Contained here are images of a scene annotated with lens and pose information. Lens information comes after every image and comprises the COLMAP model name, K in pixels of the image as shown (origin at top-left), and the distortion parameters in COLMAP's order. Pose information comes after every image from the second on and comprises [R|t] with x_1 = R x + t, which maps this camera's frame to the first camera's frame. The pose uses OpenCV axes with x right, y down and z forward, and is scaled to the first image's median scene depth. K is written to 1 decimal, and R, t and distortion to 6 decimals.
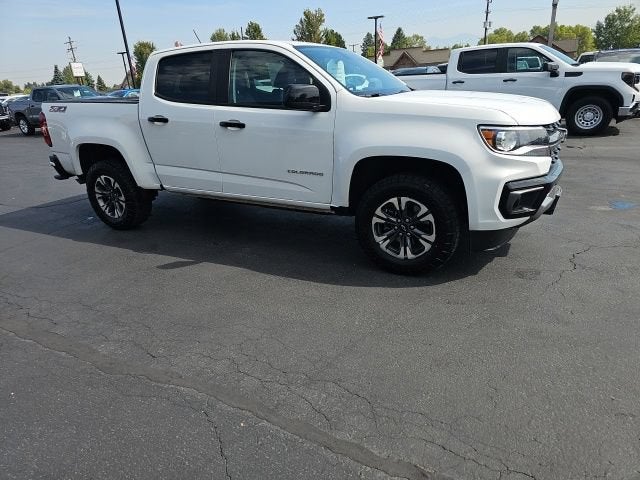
lens RADIAL K [[420.6, 0, 317.1], [0, 420.6, 243.4], [0, 0, 1]] dist [0.053469, -0.043349]
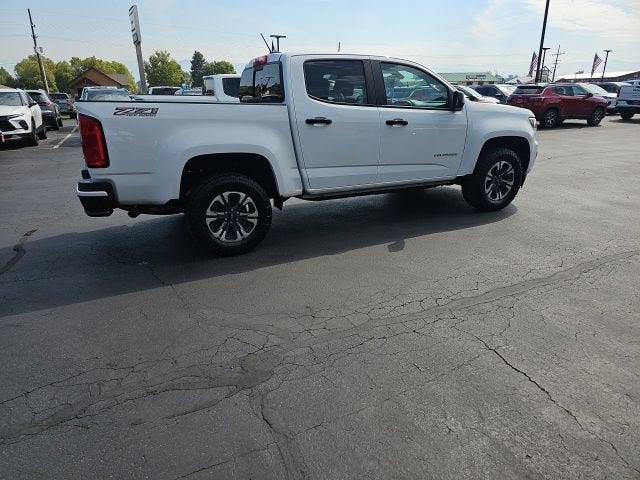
lens RADIAL K [[414.1, 0, 316.9], [0, 414.1, 242.9], [0, 0, 1]] dist [0.038236, -0.017582]
pose [[0.589509, -0.223010, 0.776367, -1.318642], [0.268225, 0.960641, 0.072274, -0.095452], [-0.761928, 0.165635, 0.626124, 0.478814]]
